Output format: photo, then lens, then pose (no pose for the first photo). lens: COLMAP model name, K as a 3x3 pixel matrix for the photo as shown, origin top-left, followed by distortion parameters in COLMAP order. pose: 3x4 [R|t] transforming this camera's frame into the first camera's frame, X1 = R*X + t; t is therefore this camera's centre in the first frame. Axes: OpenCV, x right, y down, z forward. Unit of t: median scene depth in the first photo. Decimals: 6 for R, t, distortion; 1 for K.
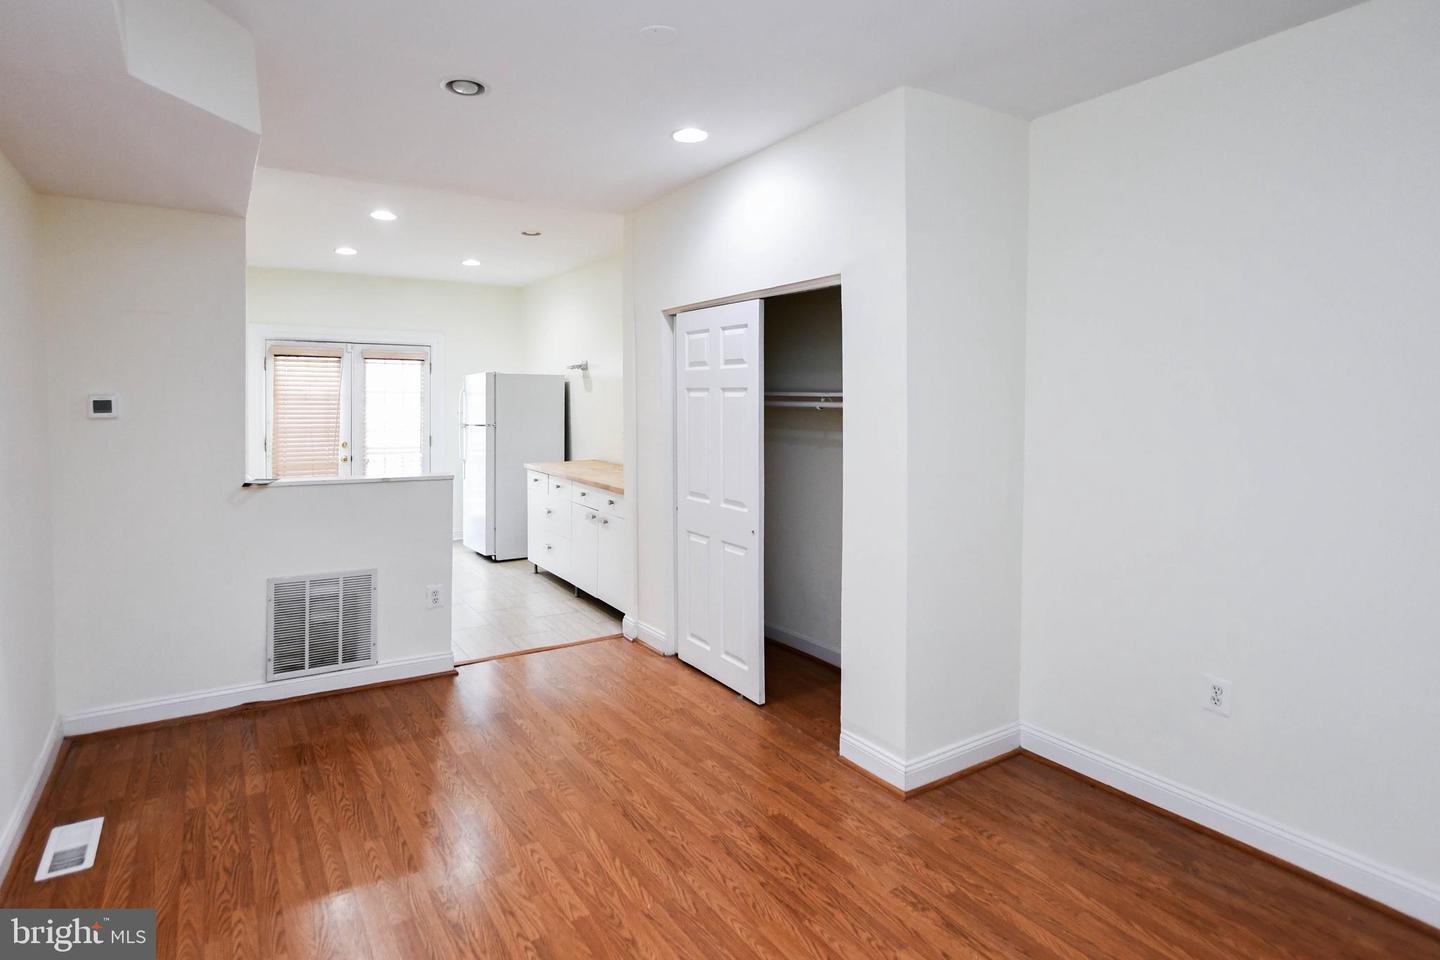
lens RADIAL K [[776.3, 0, 683.9], [0, 776.3, 420.2], [0, 0, 1]] dist [0.005807, -0.002778]
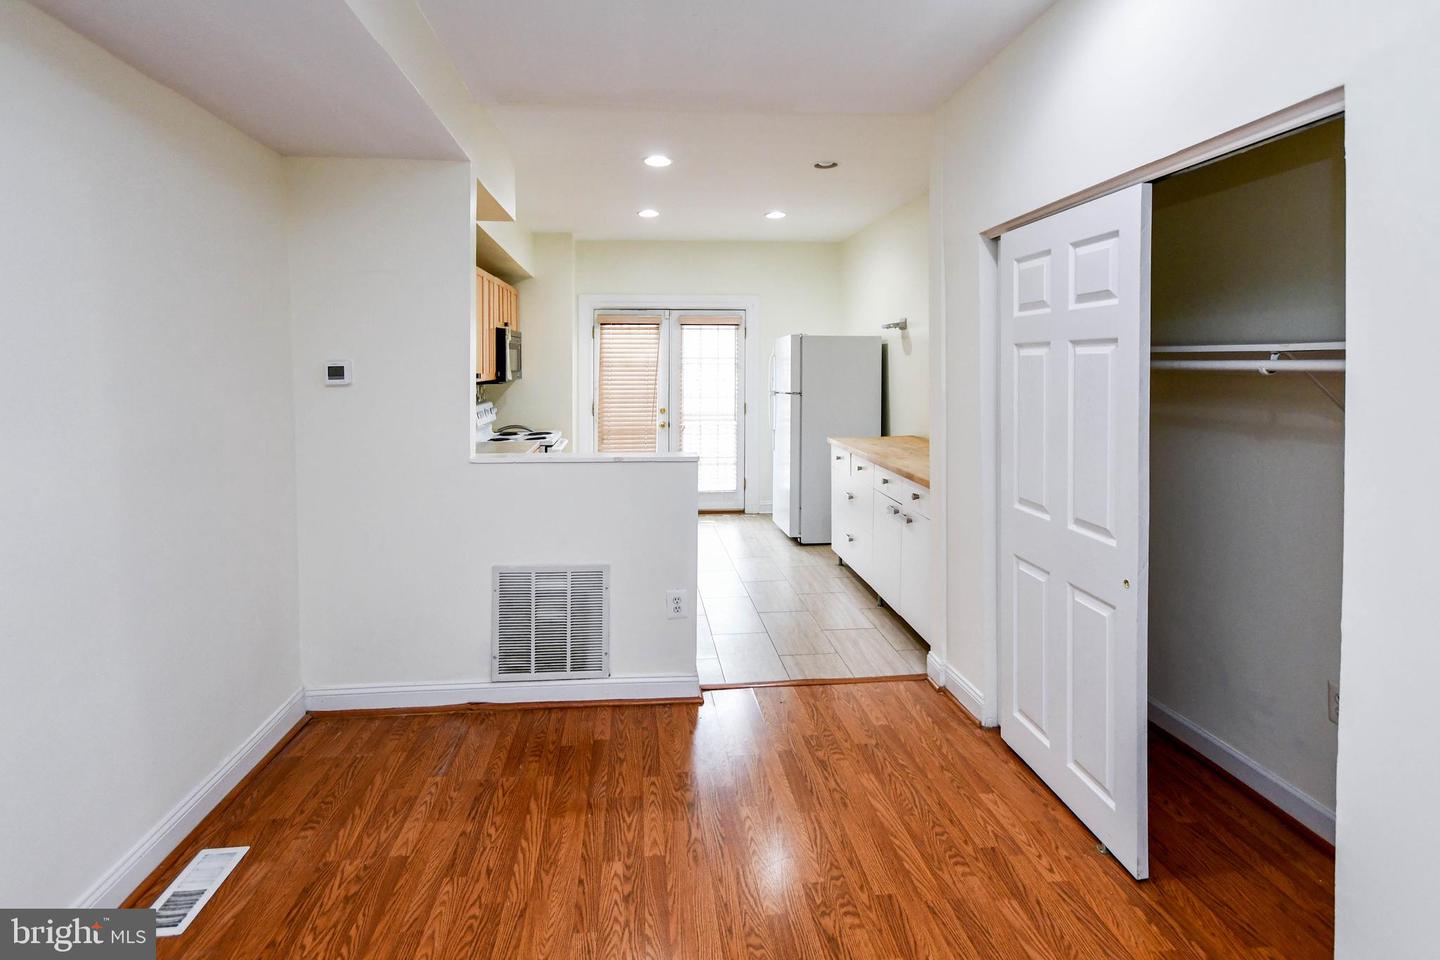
lens RADIAL K [[723.8, 0, 696.6], [0, 723.8, 388.6], [0, 0, 1]] dist [0.000074, 0.002014]
pose [[0.896458, 0.006787, -0.443077, 0.036197], [-0.005153, 0.999975, 0.004890, -0.004059], [0.443099, -0.002101, 0.896470, 0.337311]]
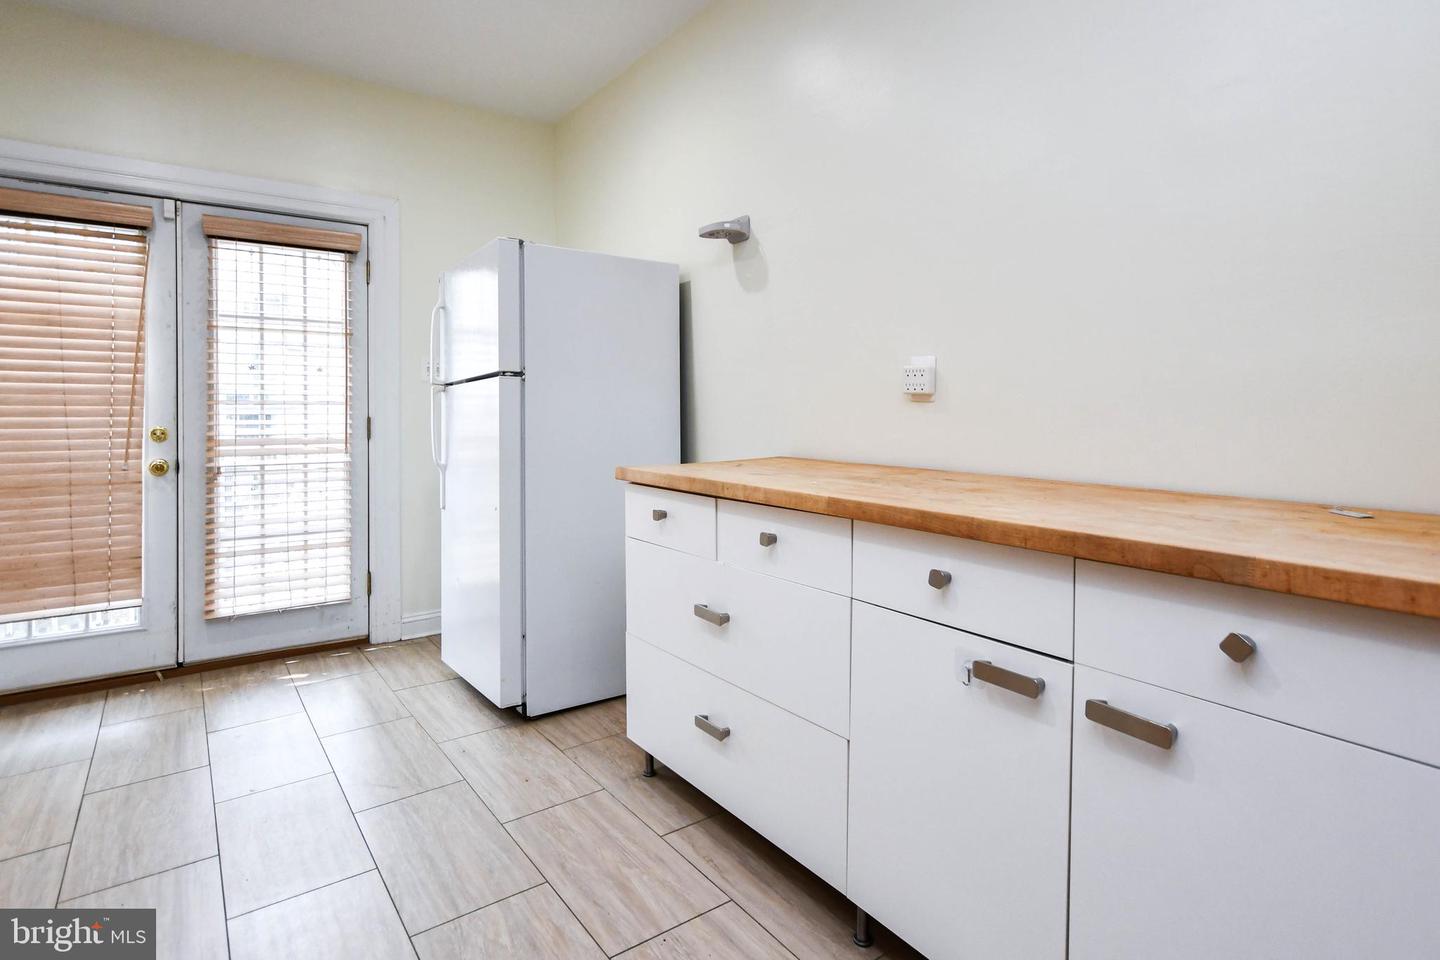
lens RADIAL K [[776.3, 0, 720.5], [0, 776.3, 417.0], [0, 0, 1]] dist [0.005807, -0.002778]
pose [[0.997612, -0.012426, 0.067947, -0.296224], [0.013856, 0.999691, -0.020624, 0.067190], [-0.067670, 0.021516, 0.997476, 1.045329]]
